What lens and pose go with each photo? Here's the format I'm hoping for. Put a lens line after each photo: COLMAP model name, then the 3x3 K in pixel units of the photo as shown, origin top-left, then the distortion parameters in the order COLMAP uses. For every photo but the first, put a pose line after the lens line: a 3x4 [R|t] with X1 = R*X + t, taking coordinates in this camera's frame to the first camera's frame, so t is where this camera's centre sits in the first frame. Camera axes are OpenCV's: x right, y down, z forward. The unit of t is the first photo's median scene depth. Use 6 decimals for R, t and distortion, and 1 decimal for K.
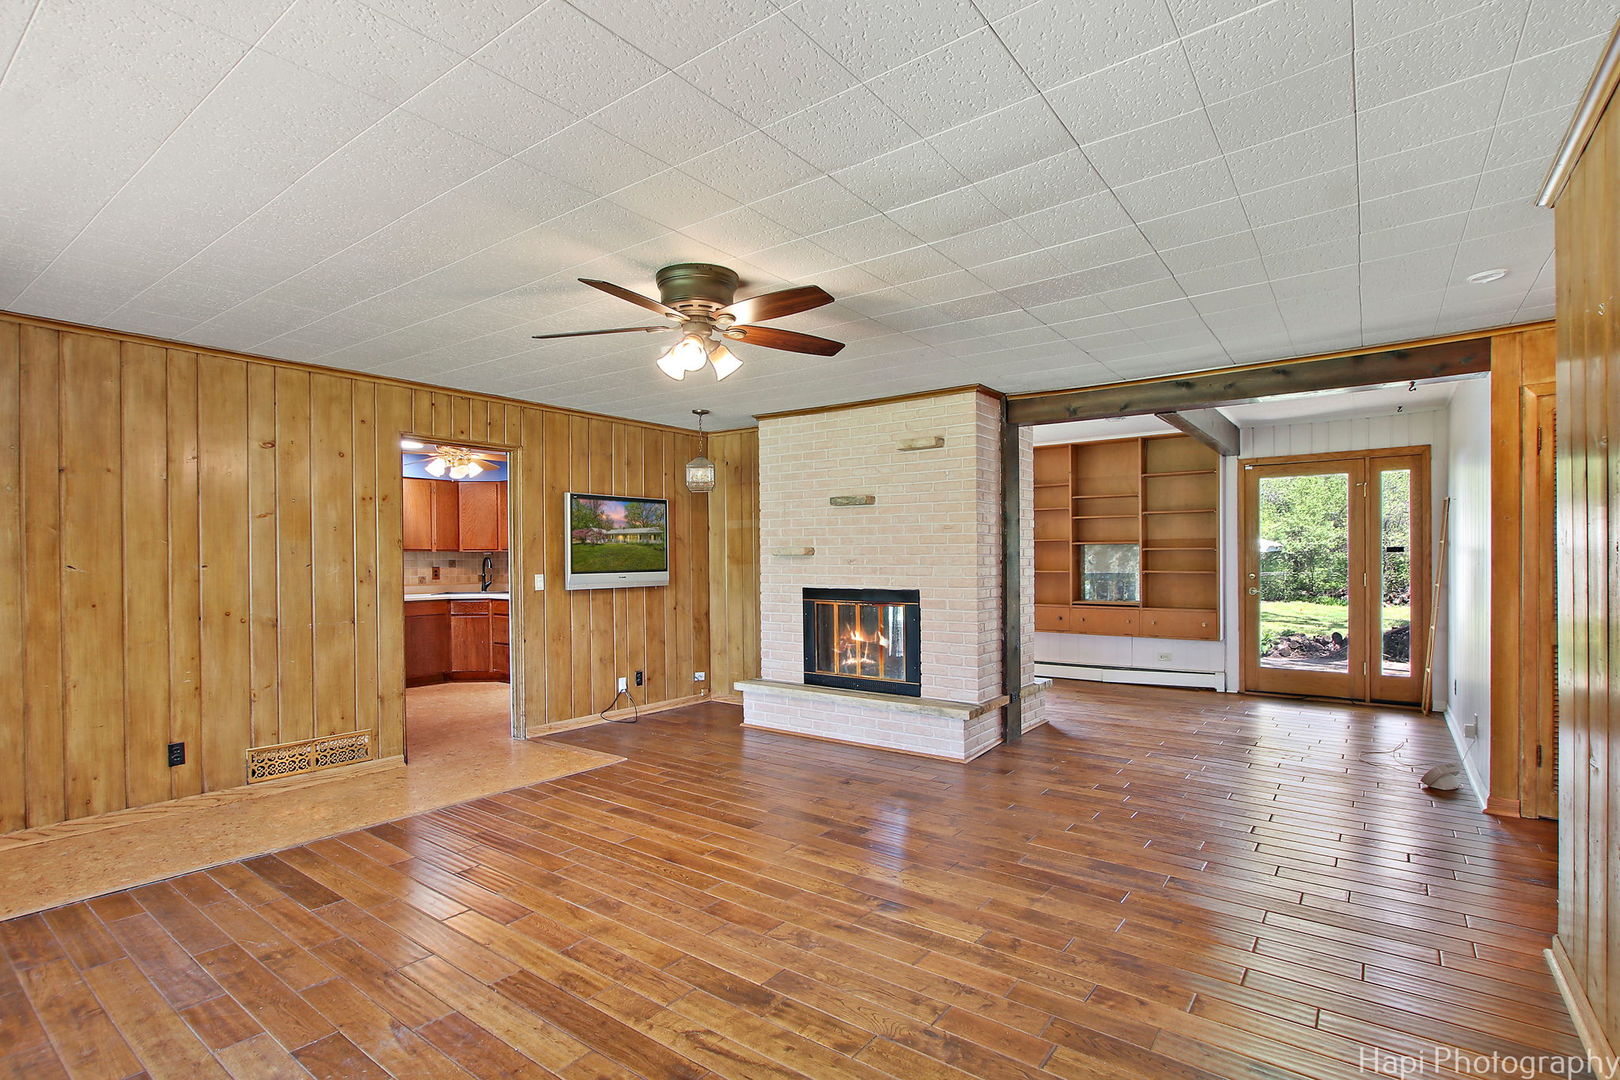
lens RADIAL K [[792.6, 0, 808.7], [0, 792.6, 568.9], [0, 0, 1]] dist [-0.035169, 0.002156]
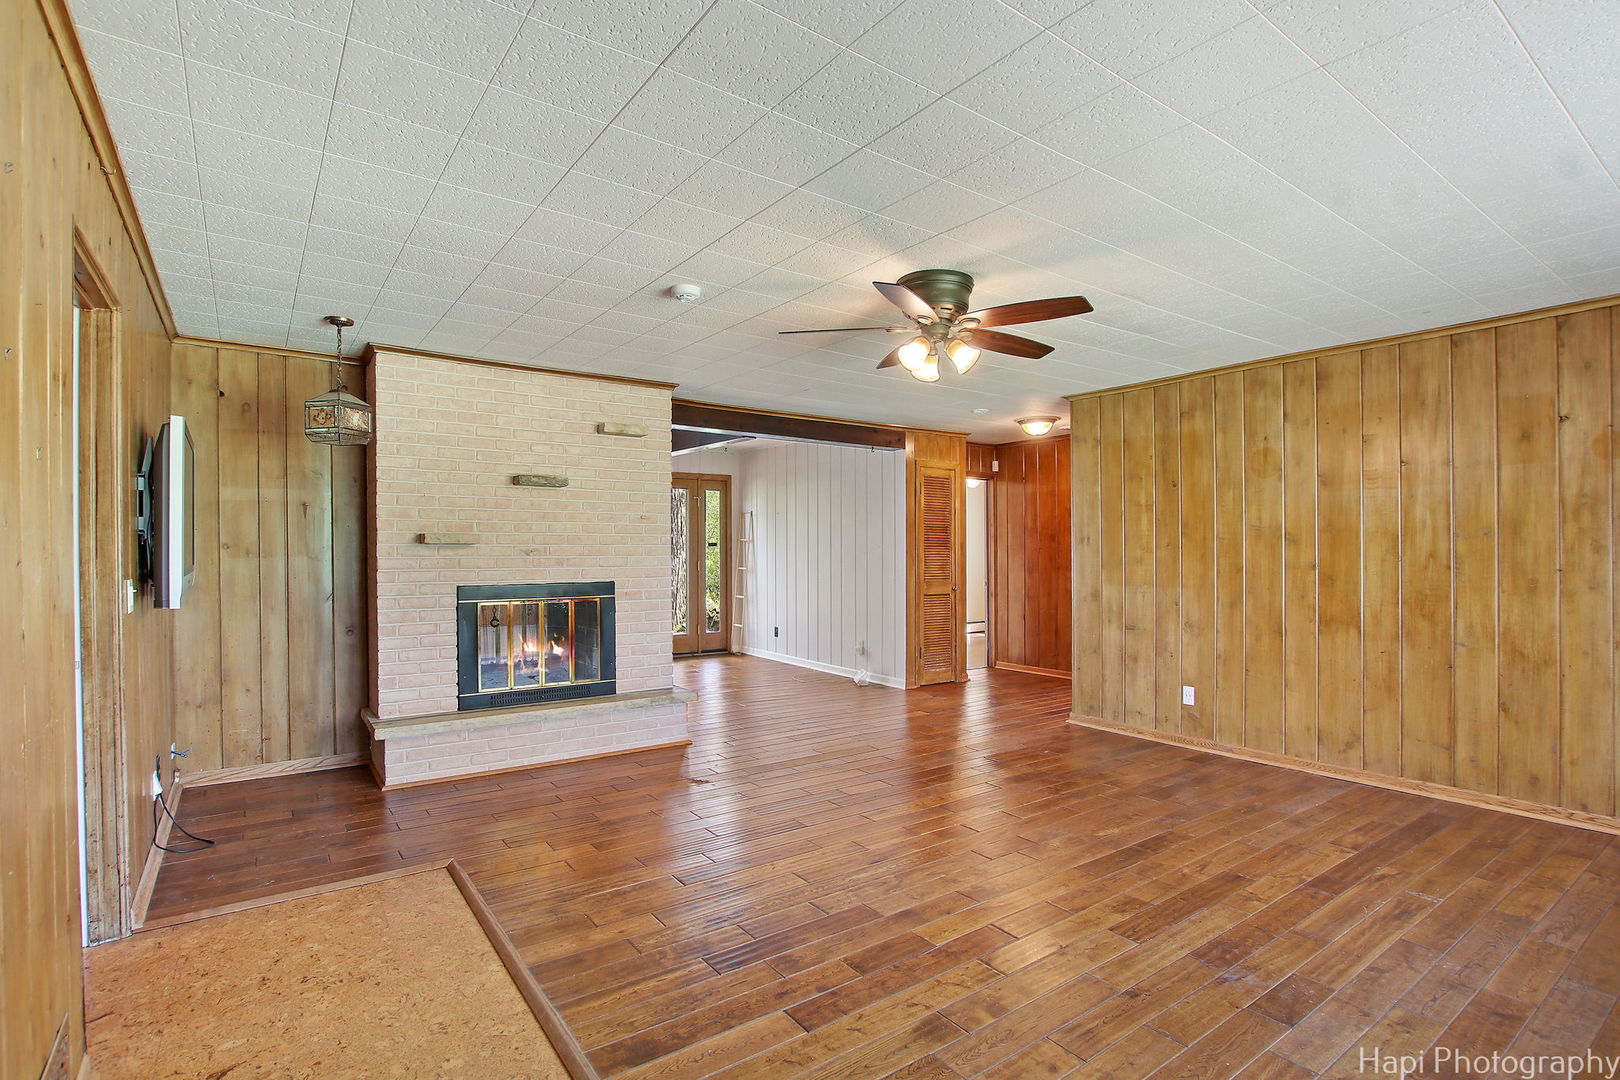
lens RADIAL K [[780.3, 0, 812.5], [0, 780.3, 549.4], [0, 0, 1]] dist [-0.028127, 0.000407]
pose [[0.288444, 0.005482, 0.957481, -0.571677], [0.012404, 0.999878, -0.009462, -0.000360], [-0.957416, 0.014605, 0.288341, 0.411904]]
